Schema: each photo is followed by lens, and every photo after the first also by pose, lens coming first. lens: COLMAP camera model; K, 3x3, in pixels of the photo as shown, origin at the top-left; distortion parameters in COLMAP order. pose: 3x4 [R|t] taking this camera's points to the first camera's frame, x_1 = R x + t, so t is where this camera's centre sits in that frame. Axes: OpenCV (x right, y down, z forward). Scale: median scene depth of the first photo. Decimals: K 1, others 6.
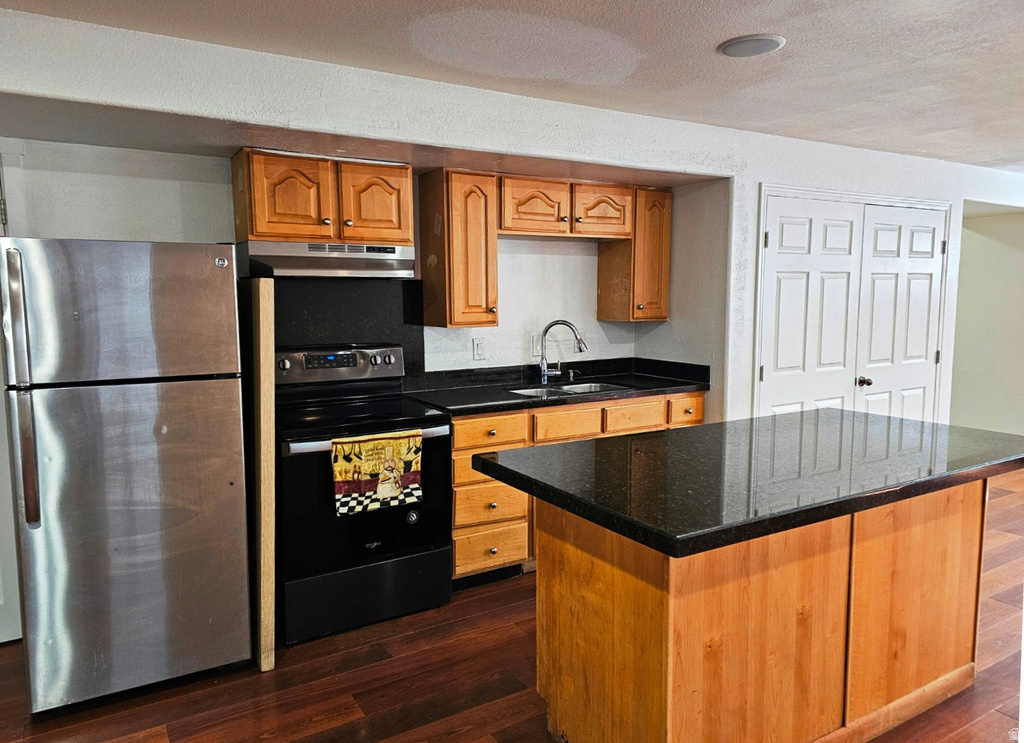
lens RADIAL K [[683.6, 0, 507.7], [0, 683.6, 374.1], [0, 0, 1]] dist [0.053963, -0.017303]
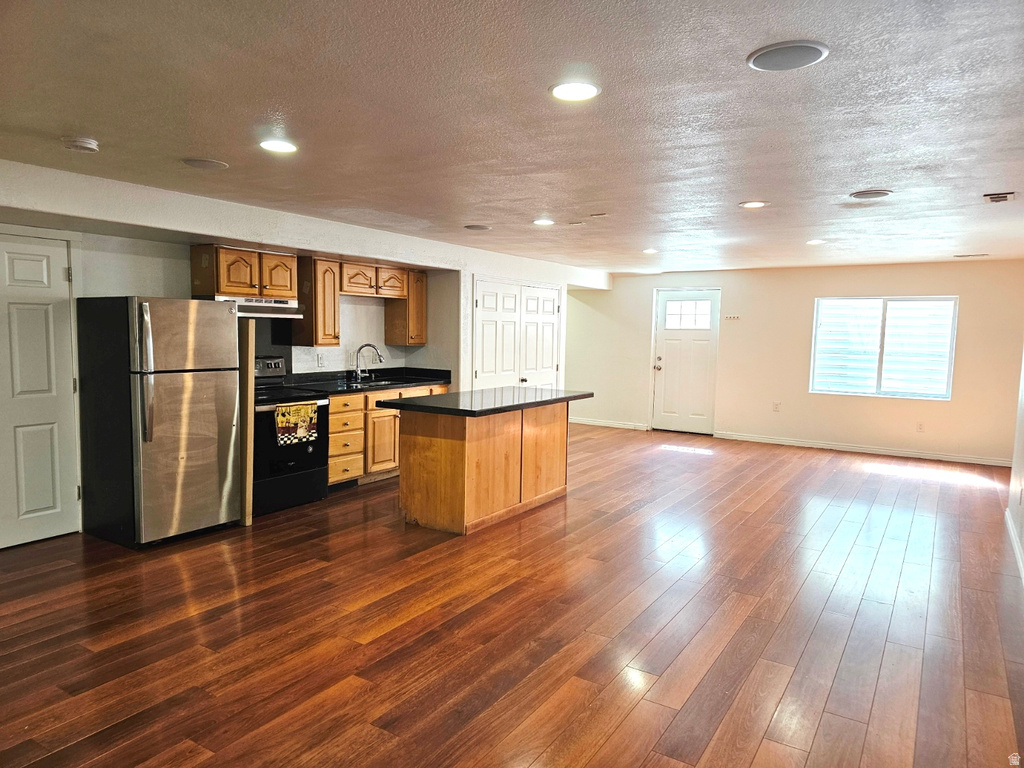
lens RADIAL K [[673.6, 0, 513.3], [0, 673.6, 386.9], [0, 0, 1]] dist [0.014222, 0.001047]
pose [[0.893636, -0.013012, 0.448603, -0.417765], [0.023943, 0.999538, -0.018702, 0.080290], [-0.448153, 0.027454, 0.893535, -0.783520]]
